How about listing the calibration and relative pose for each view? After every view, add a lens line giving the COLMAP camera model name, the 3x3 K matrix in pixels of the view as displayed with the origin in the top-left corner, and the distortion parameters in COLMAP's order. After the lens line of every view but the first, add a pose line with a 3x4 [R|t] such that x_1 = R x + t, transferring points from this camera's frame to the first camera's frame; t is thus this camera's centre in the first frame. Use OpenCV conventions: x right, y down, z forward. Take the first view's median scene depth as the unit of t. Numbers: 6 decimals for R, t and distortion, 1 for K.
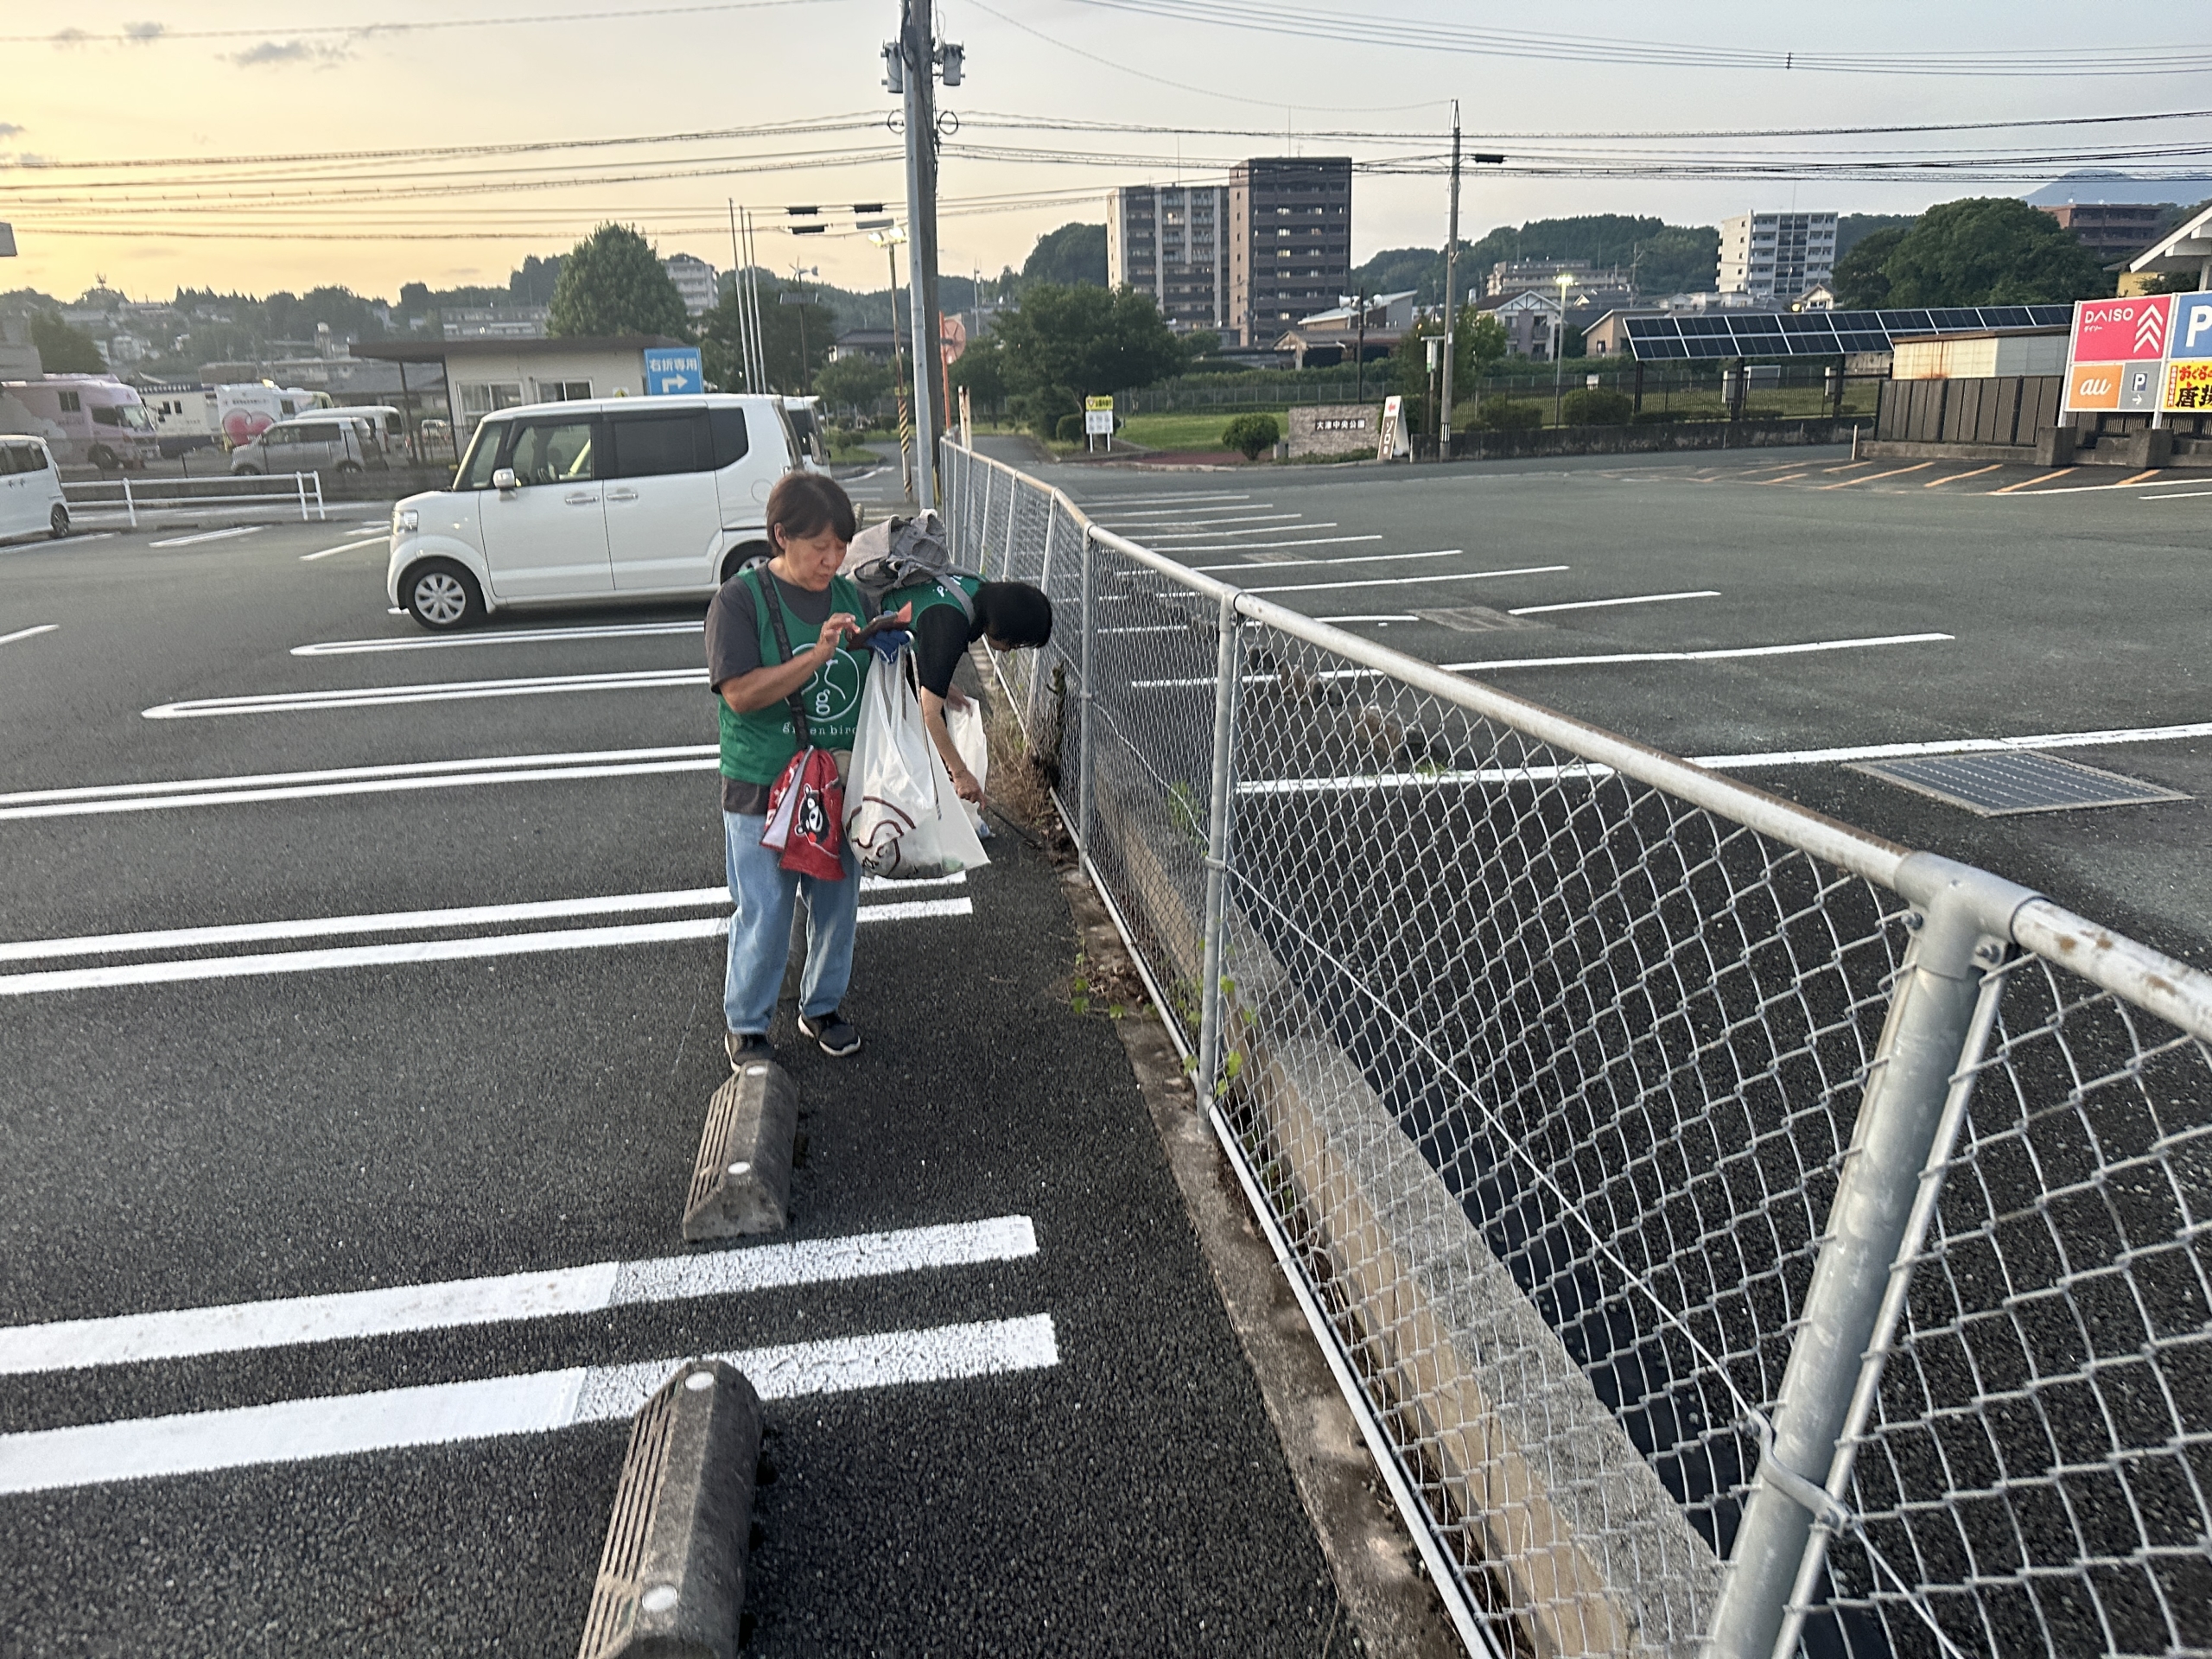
lens RADIAL K [[1507.4, 0, 1106.0], [0, 1507.4, 829.5], [0, 0, 1]] dist [0.025772, -0.055245]
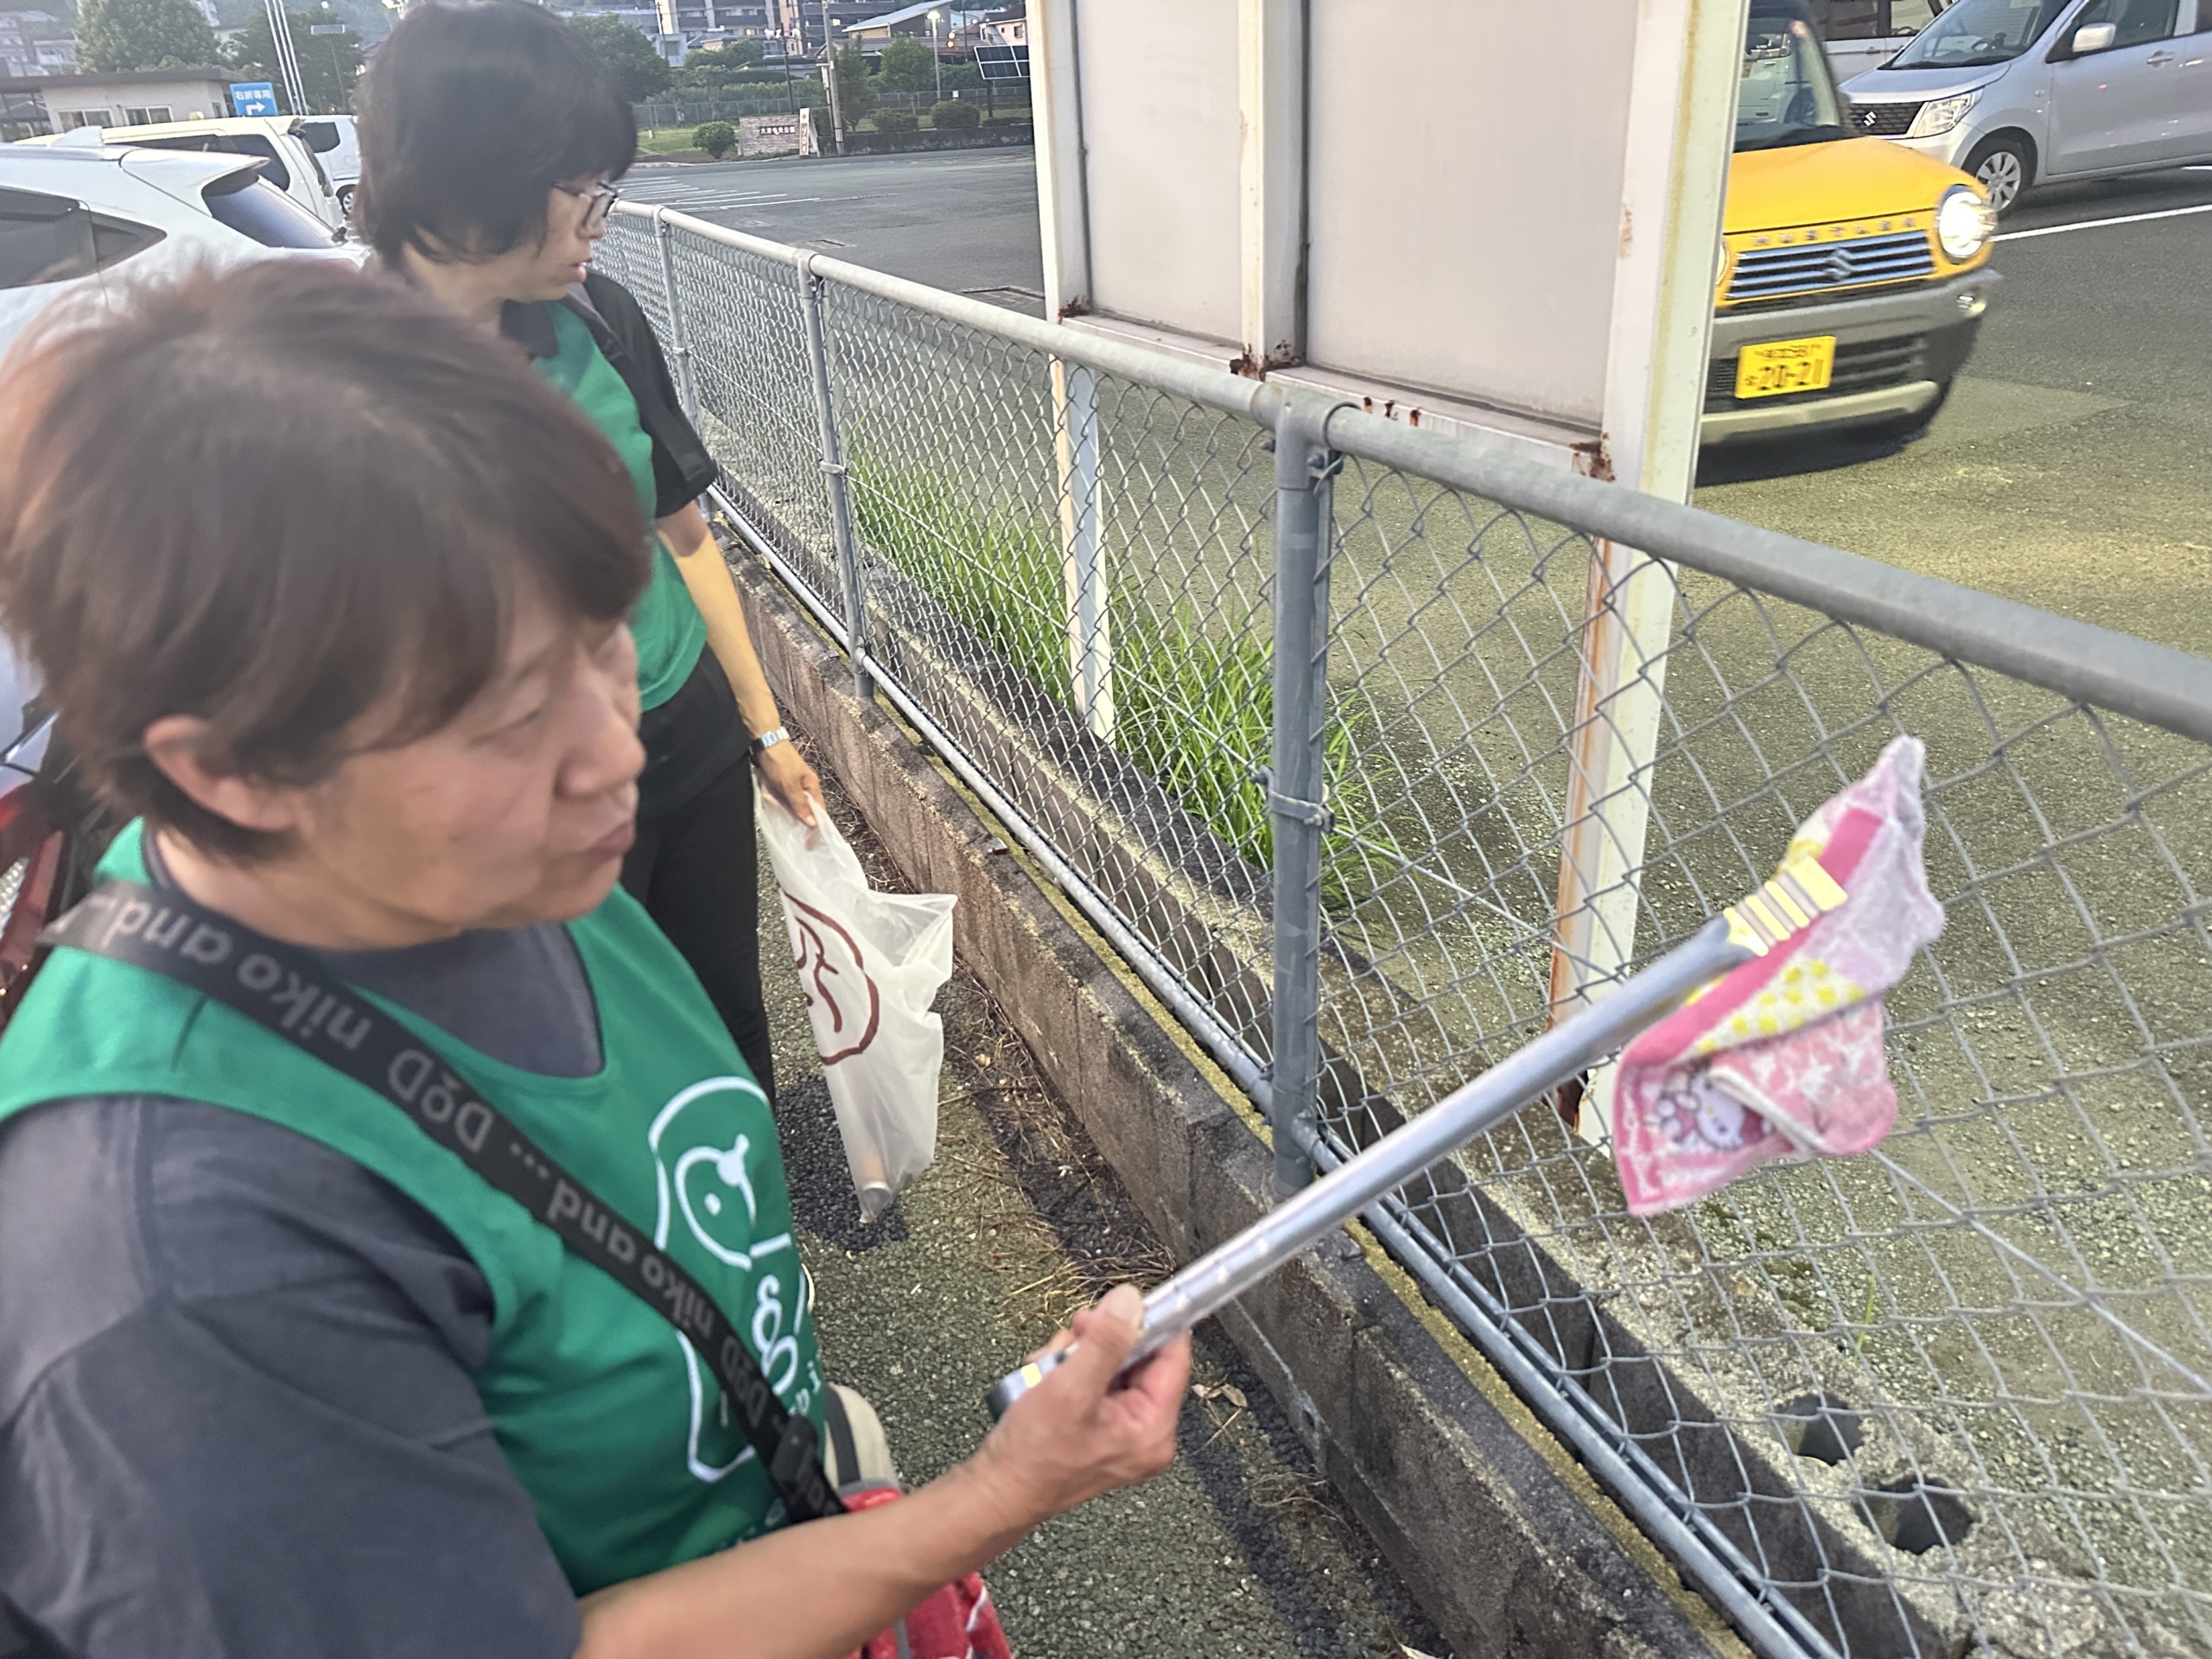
lens RADIAL K [[1507.4, 0, 1106.0], [0, 1507.4, 829.5], [0, 0, 1]] dist [0.025772, -0.055245]
pose [[0.969917, -0.113479, 0.215370, 0.080995], [0.076064, 0.981680, 0.174696, 0.137228], [-0.231249, -0.153059, 0.960779, -0.482119]]
